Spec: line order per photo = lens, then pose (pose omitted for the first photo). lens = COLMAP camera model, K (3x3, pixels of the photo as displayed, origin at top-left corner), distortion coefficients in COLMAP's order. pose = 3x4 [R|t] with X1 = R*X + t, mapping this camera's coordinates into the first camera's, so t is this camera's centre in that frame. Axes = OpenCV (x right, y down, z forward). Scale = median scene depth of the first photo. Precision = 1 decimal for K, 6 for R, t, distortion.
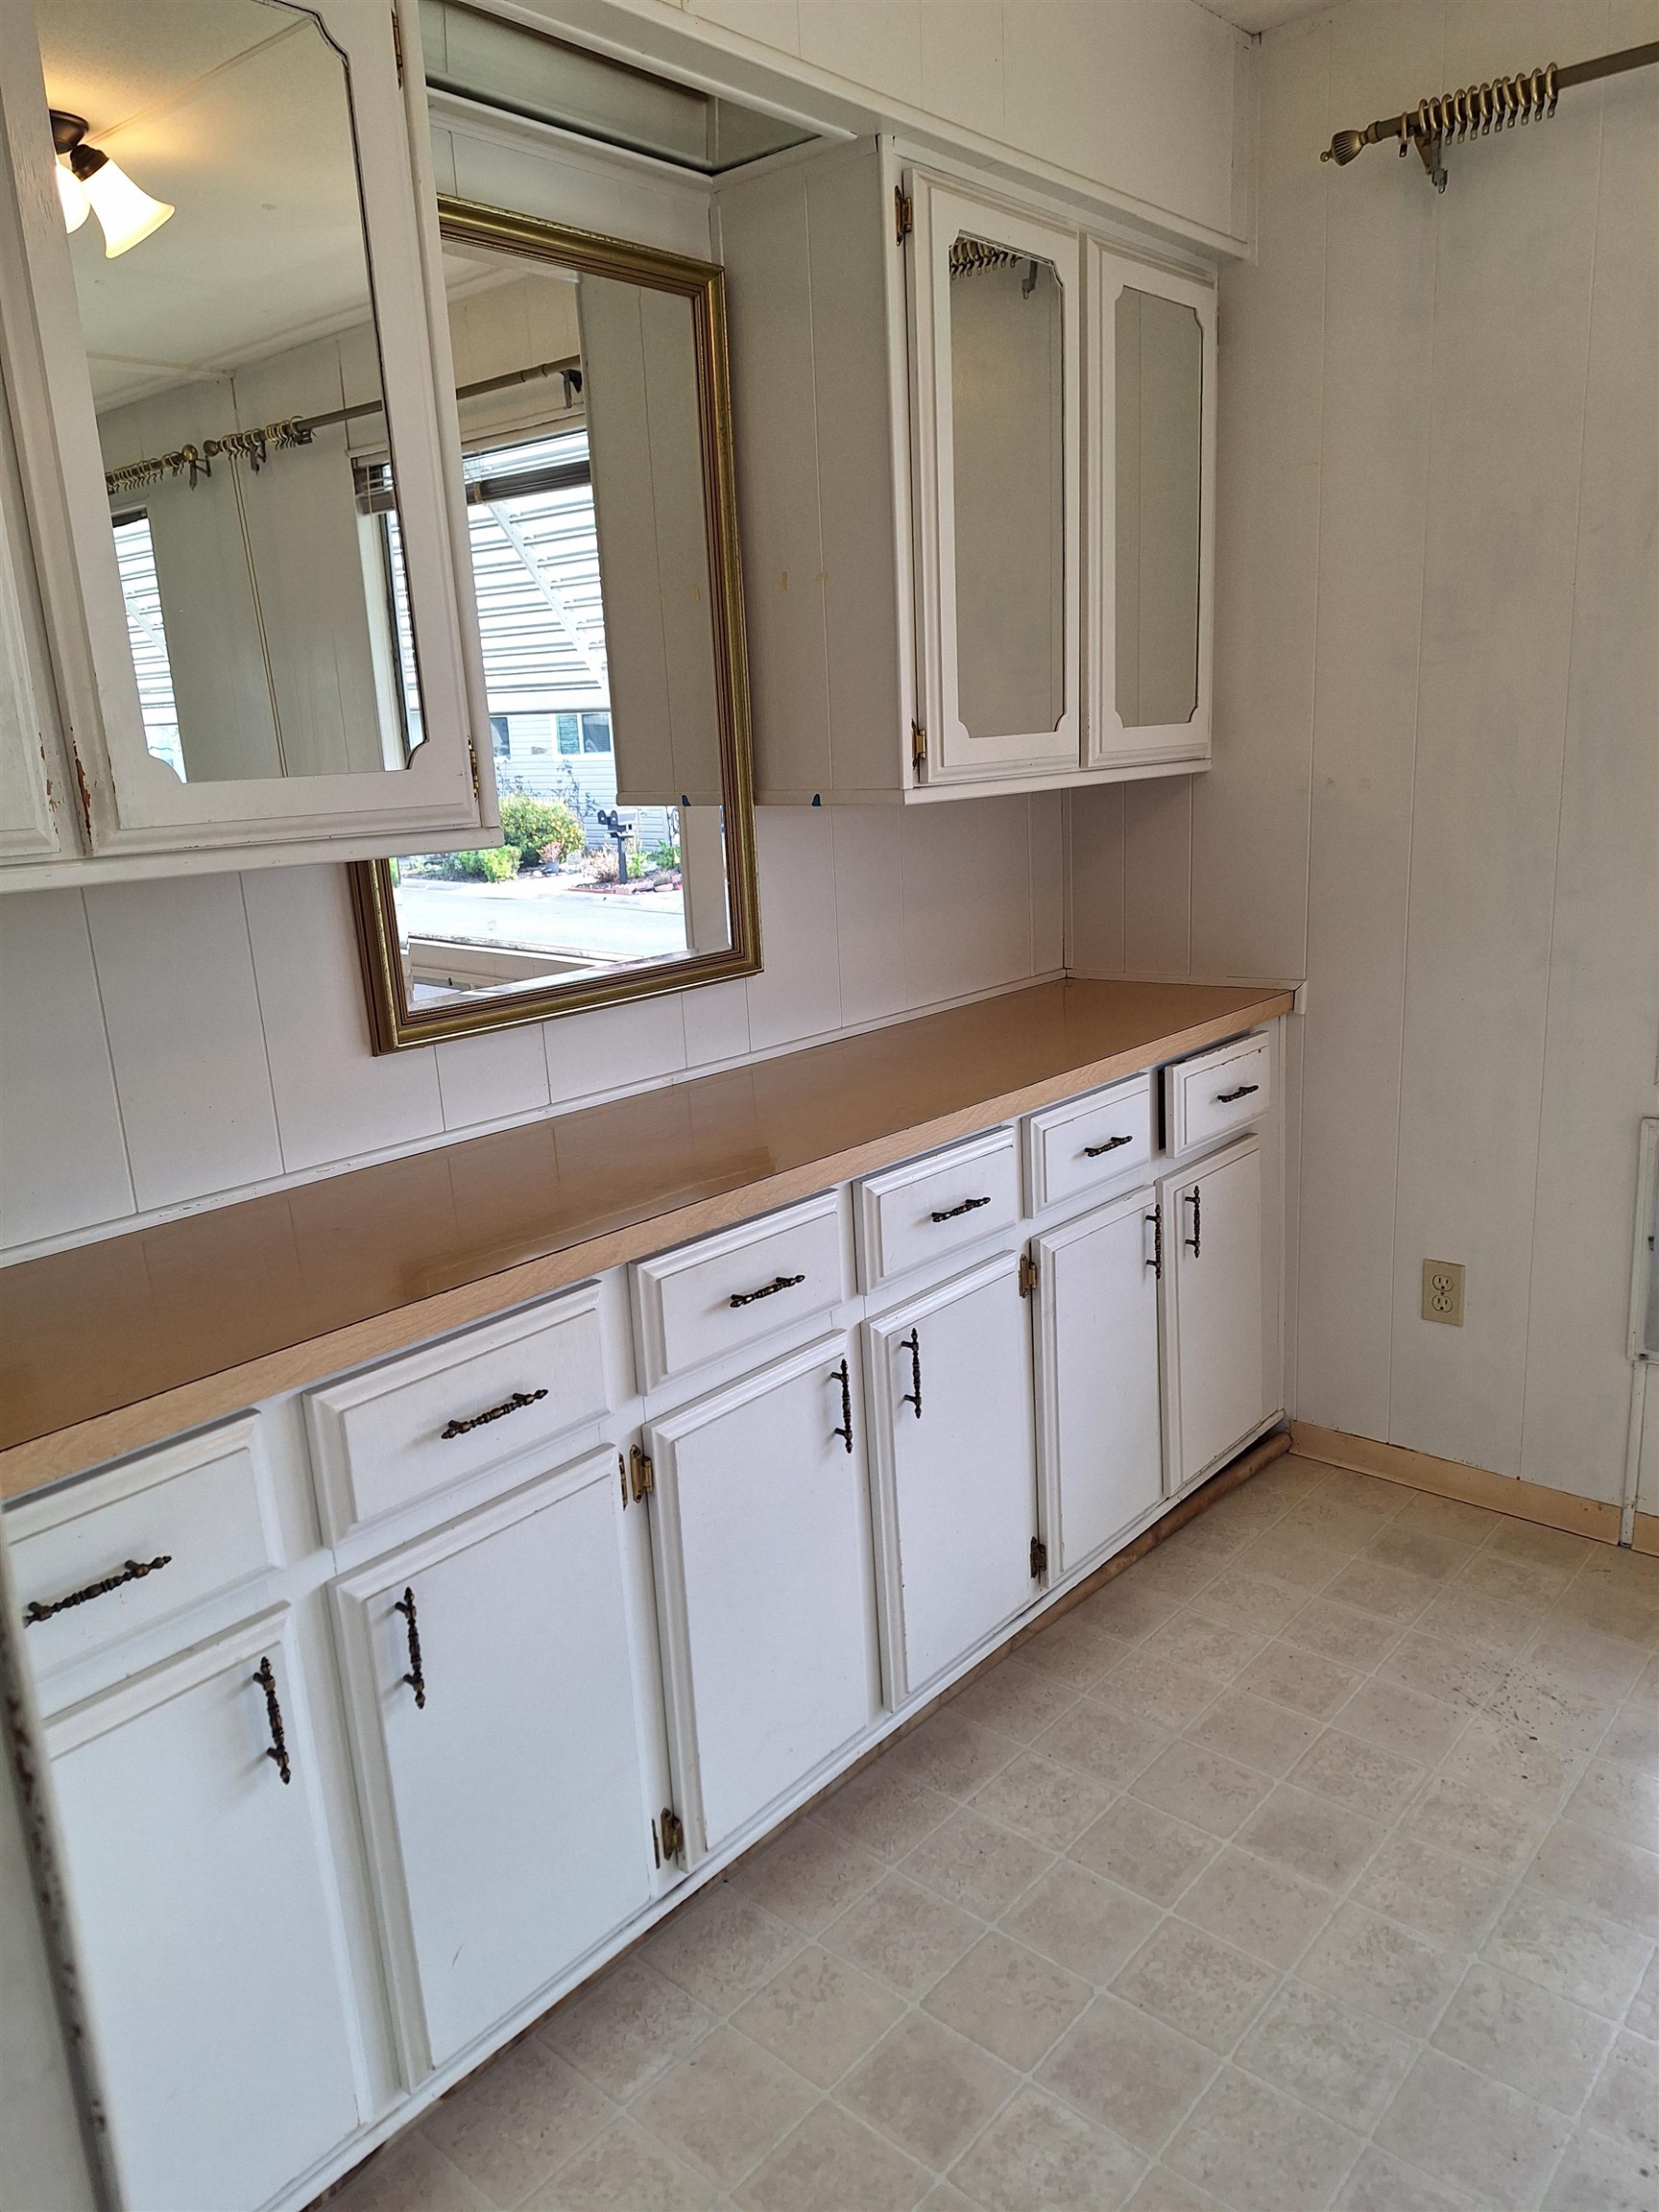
lens RADIAL K [[1545.4, 0, 826.4], [0, 1545.4, 1119.0], [0, 0, 1]] dist [0.073120, -0.052905]
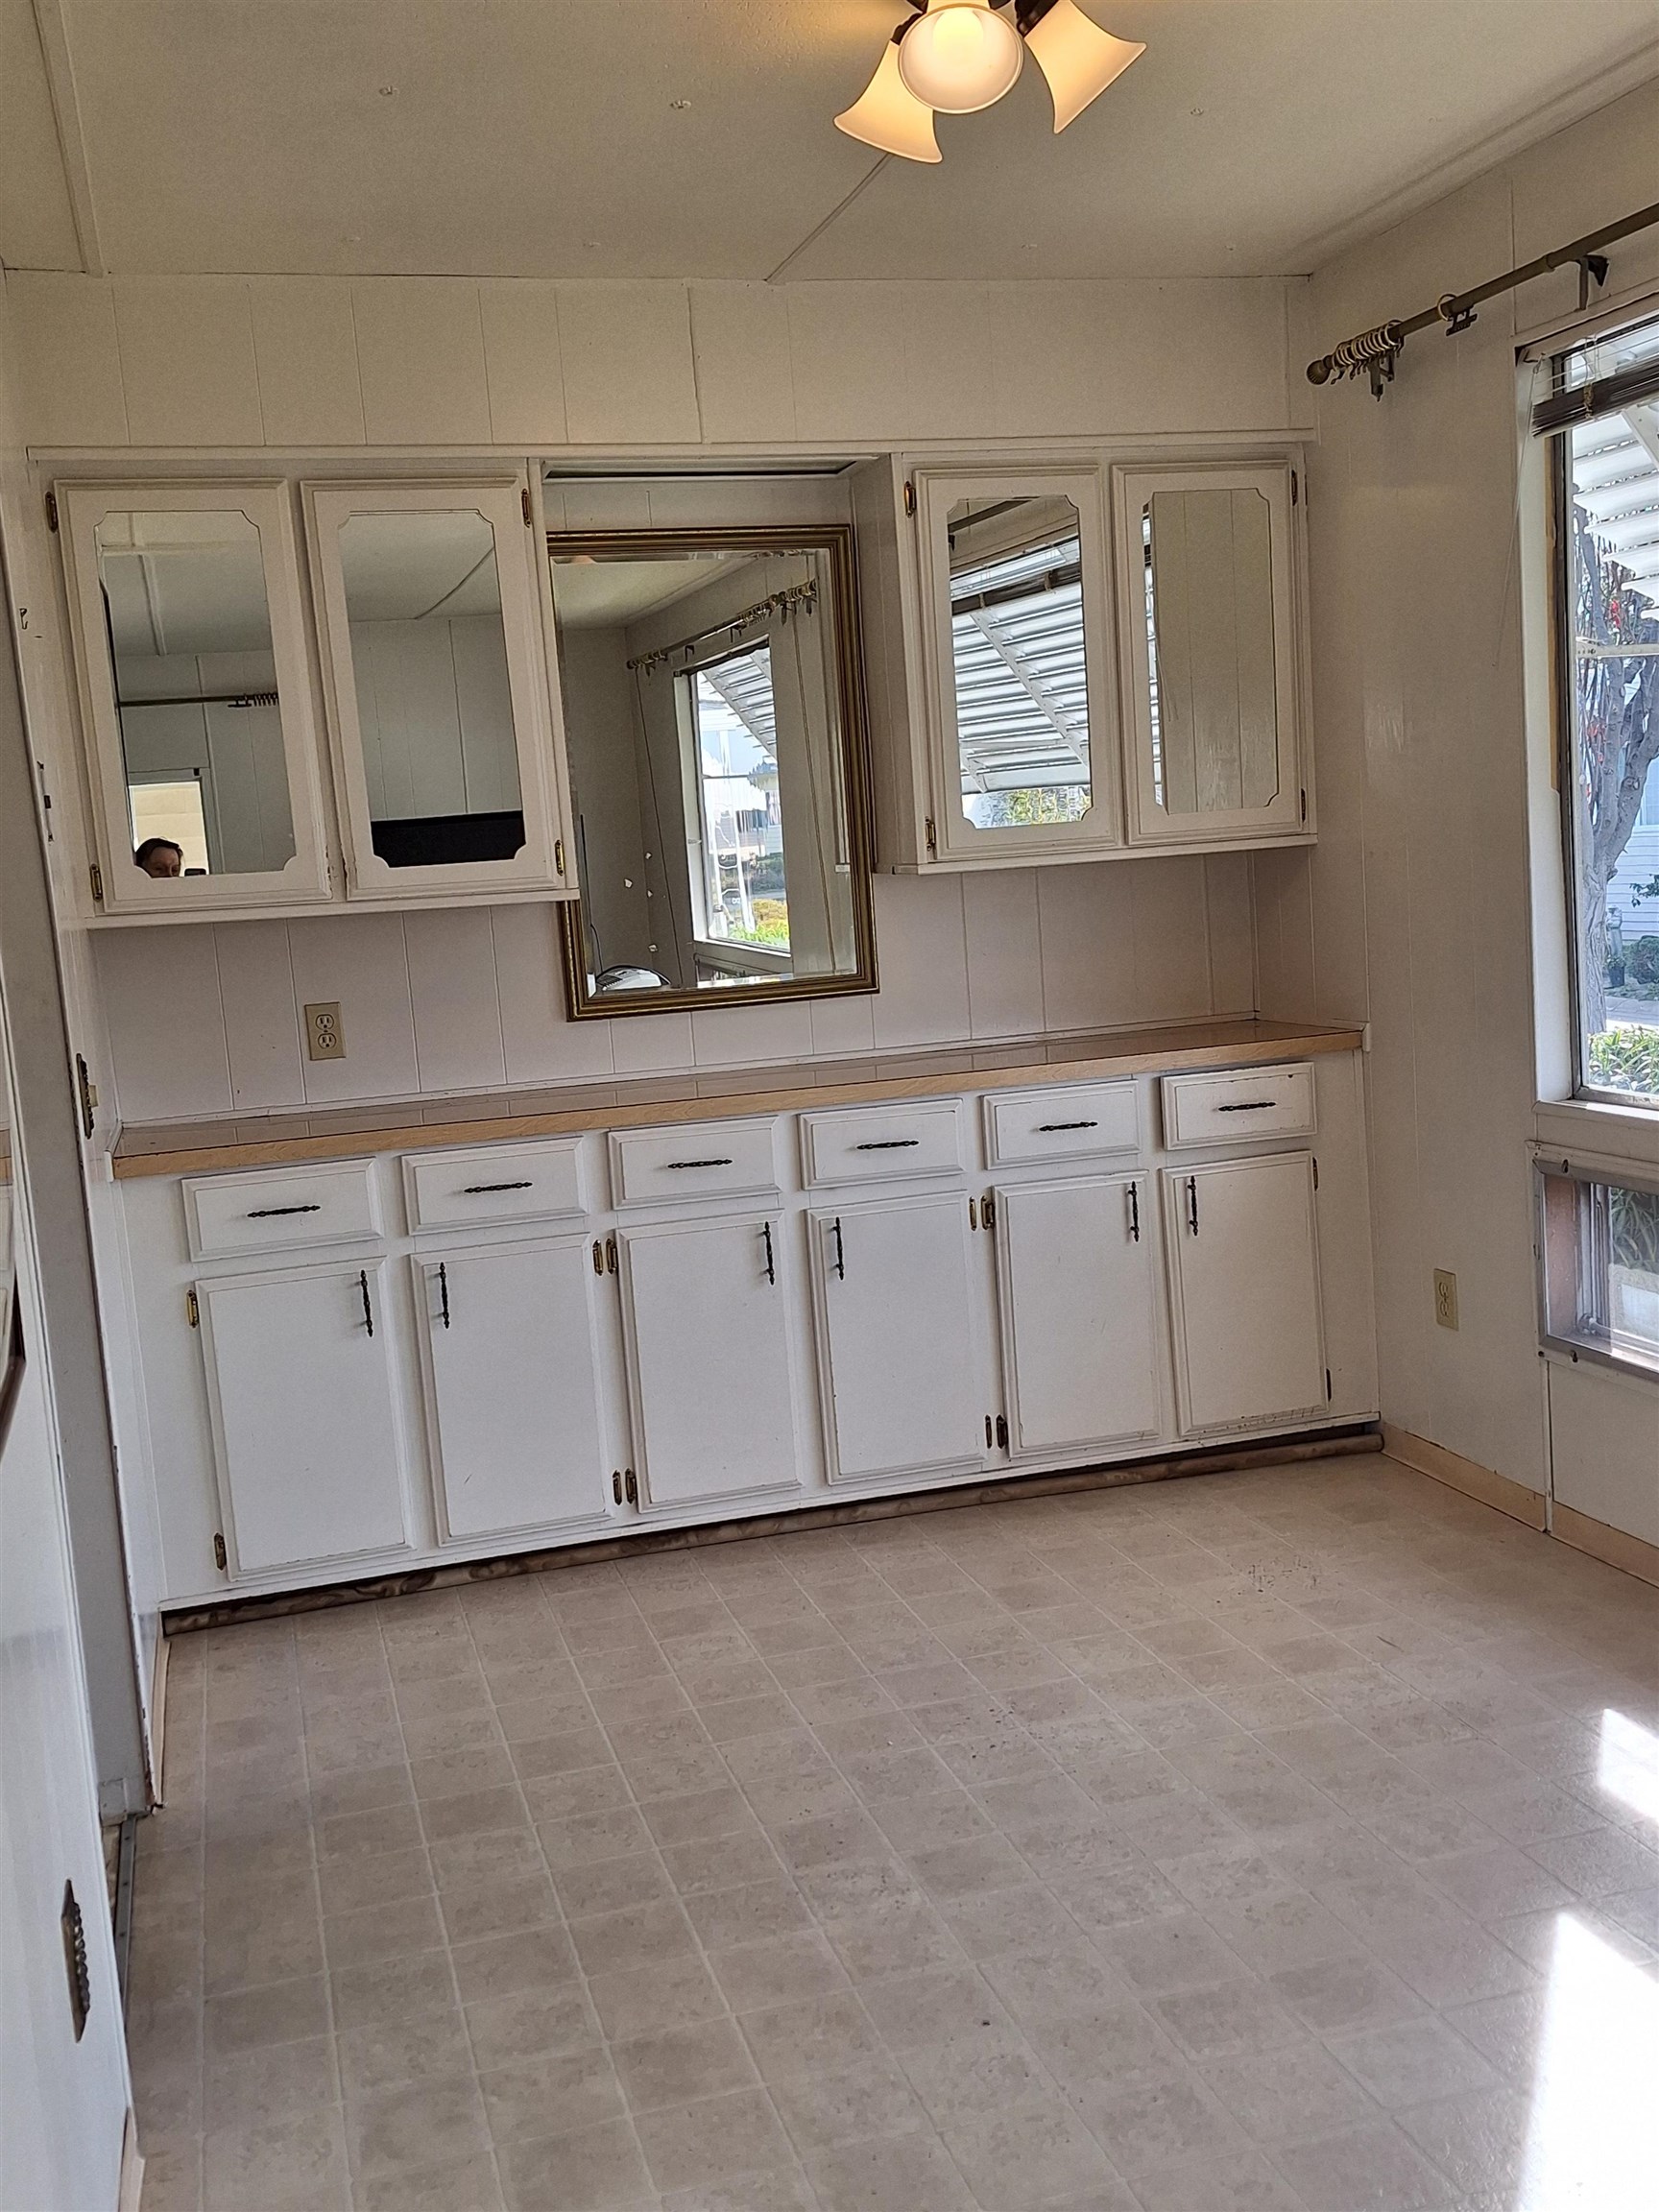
lens RADIAL K [[2209.5, 0, 860.6], [0, 2209.5, 1120.9], [0, 0, 1]] dist [0.165641, -0.333720]
pose [[0.844324, 0.064438, -0.531944, 1.073885], [-0.104052, 0.993563, -0.044797, 0.119983], [0.525633, 0.093173, 0.845594, -0.728214]]
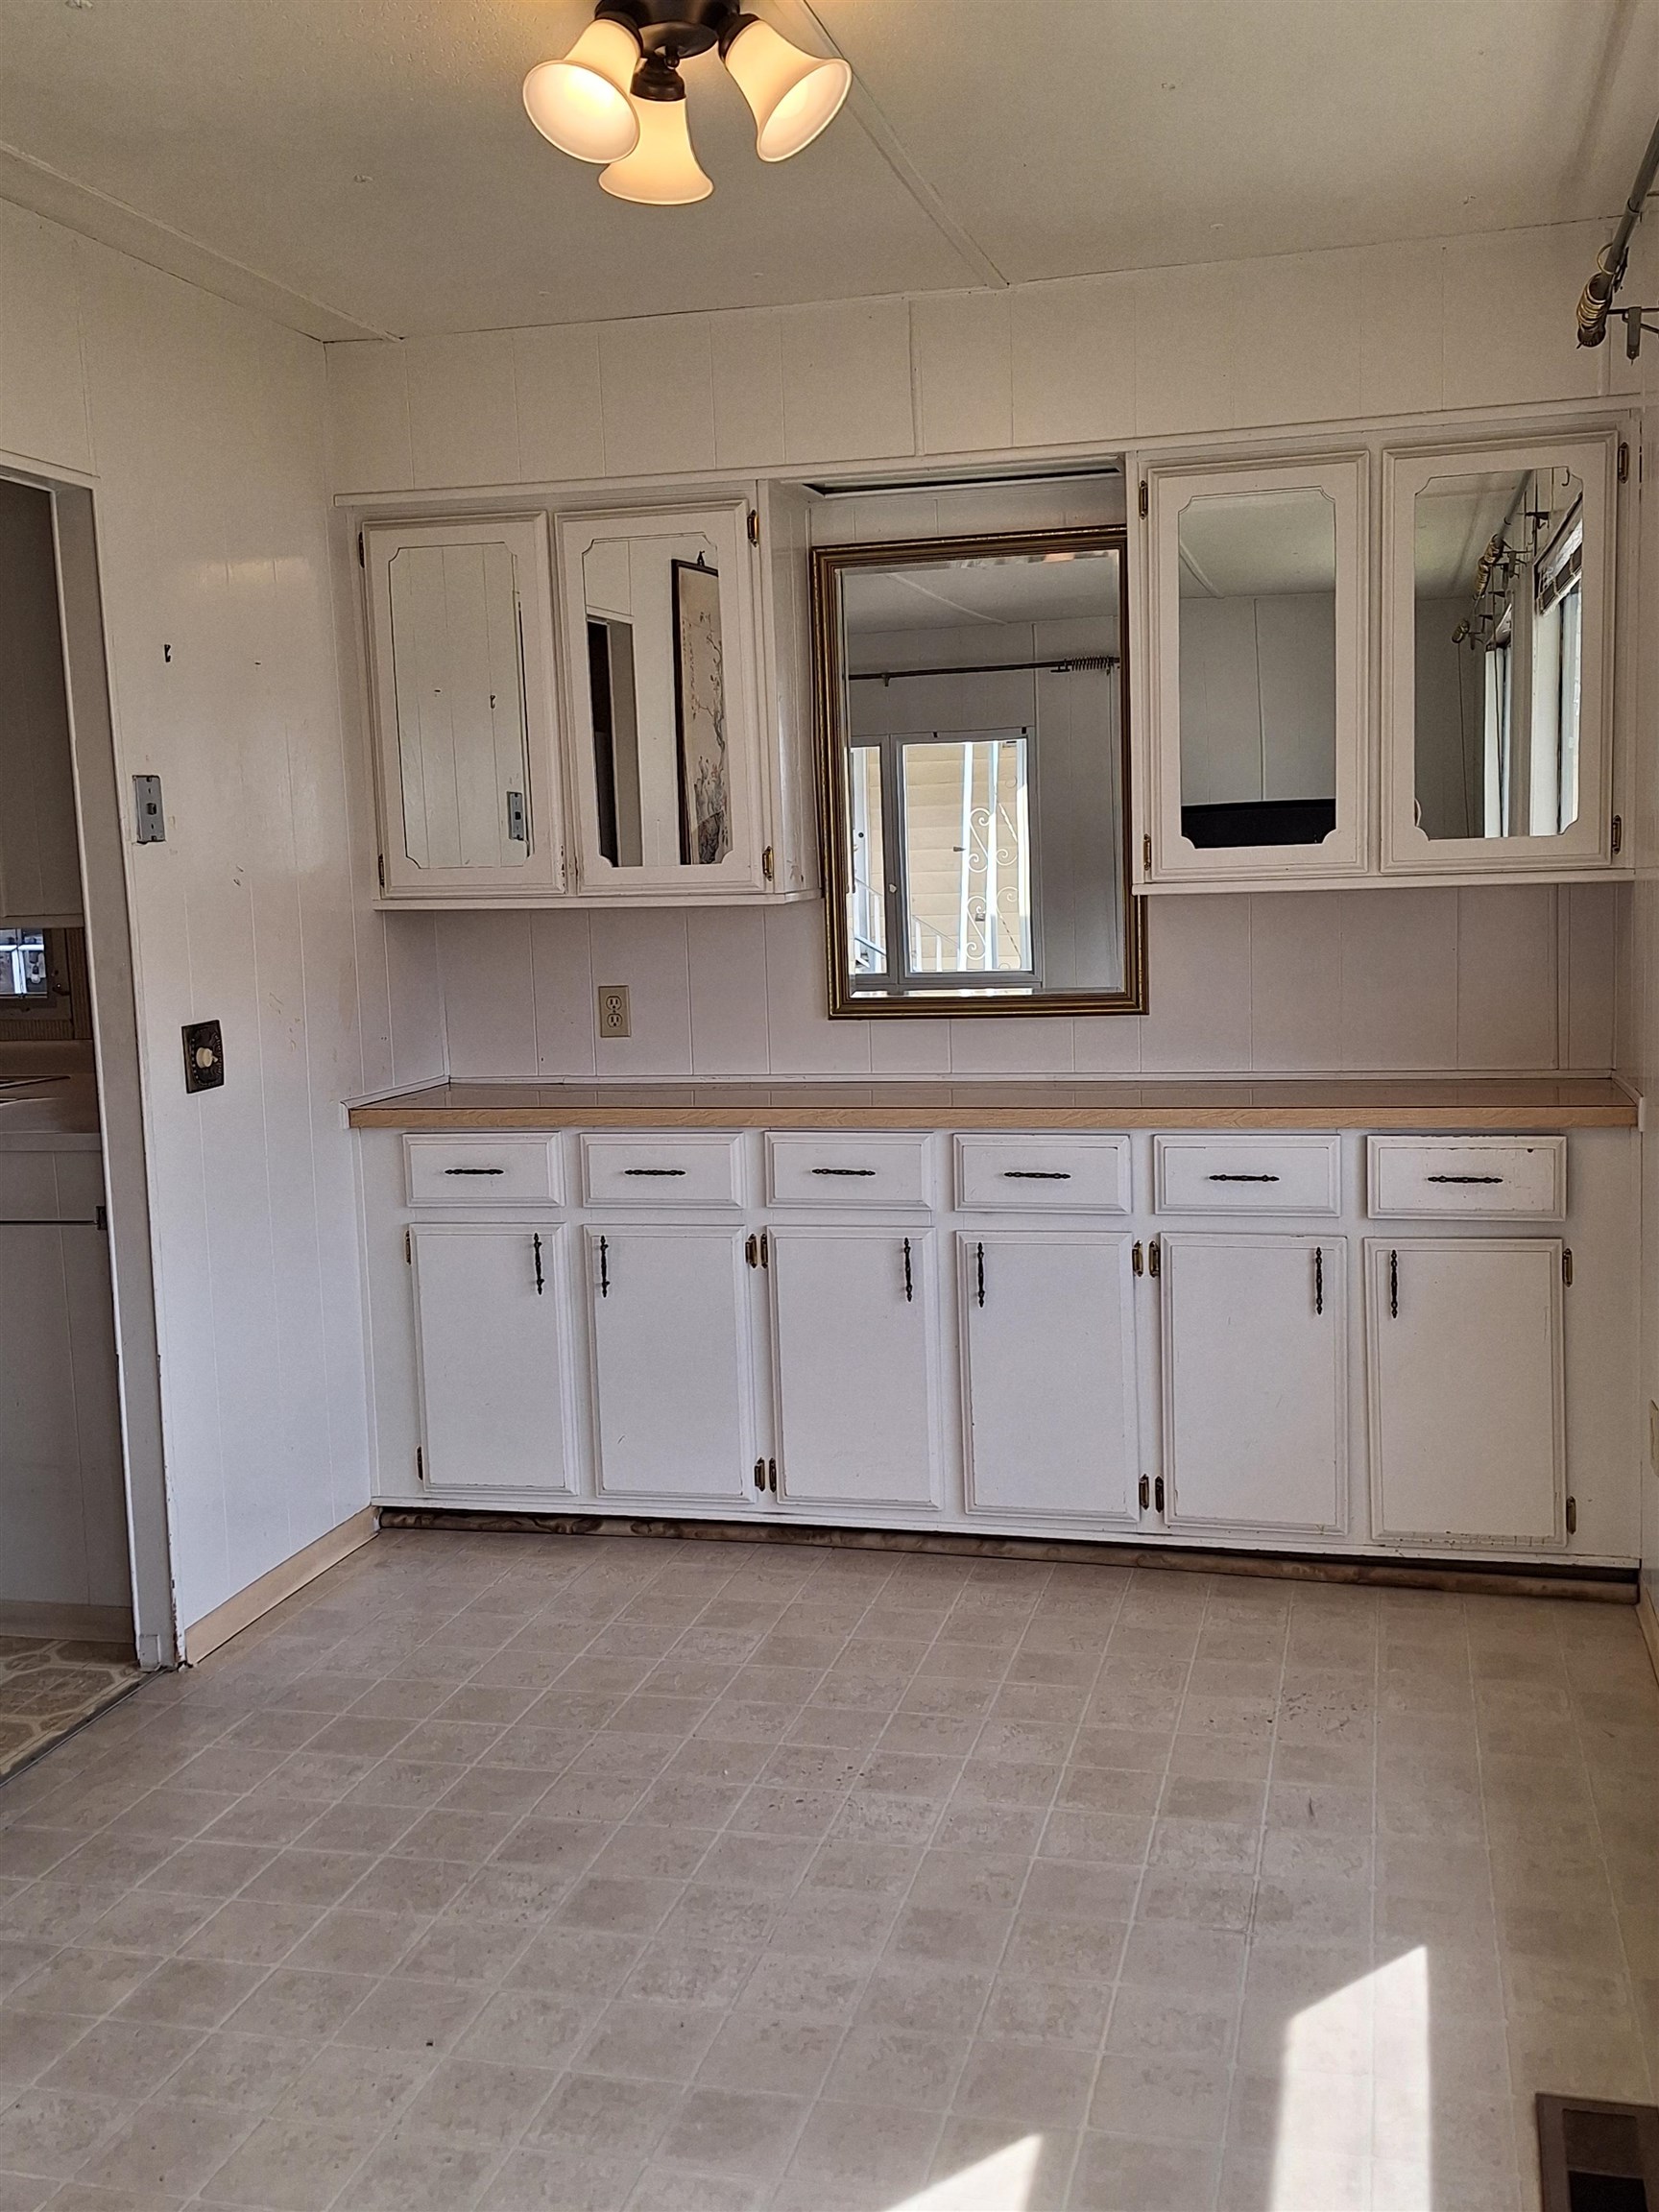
lens RADIAL K [[2181.0, 0, 829.5], [0, 2181.0, 1106.0], [0, 0, 1]] dist [0.152960, -0.318948]
pose [[0.449472, 0.139976, -0.882259, 1.596052], [-0.205097, 0.977433, 0.050588, -0.060436], [0.869431, 0.158211, 0.468038, -0.107028]]
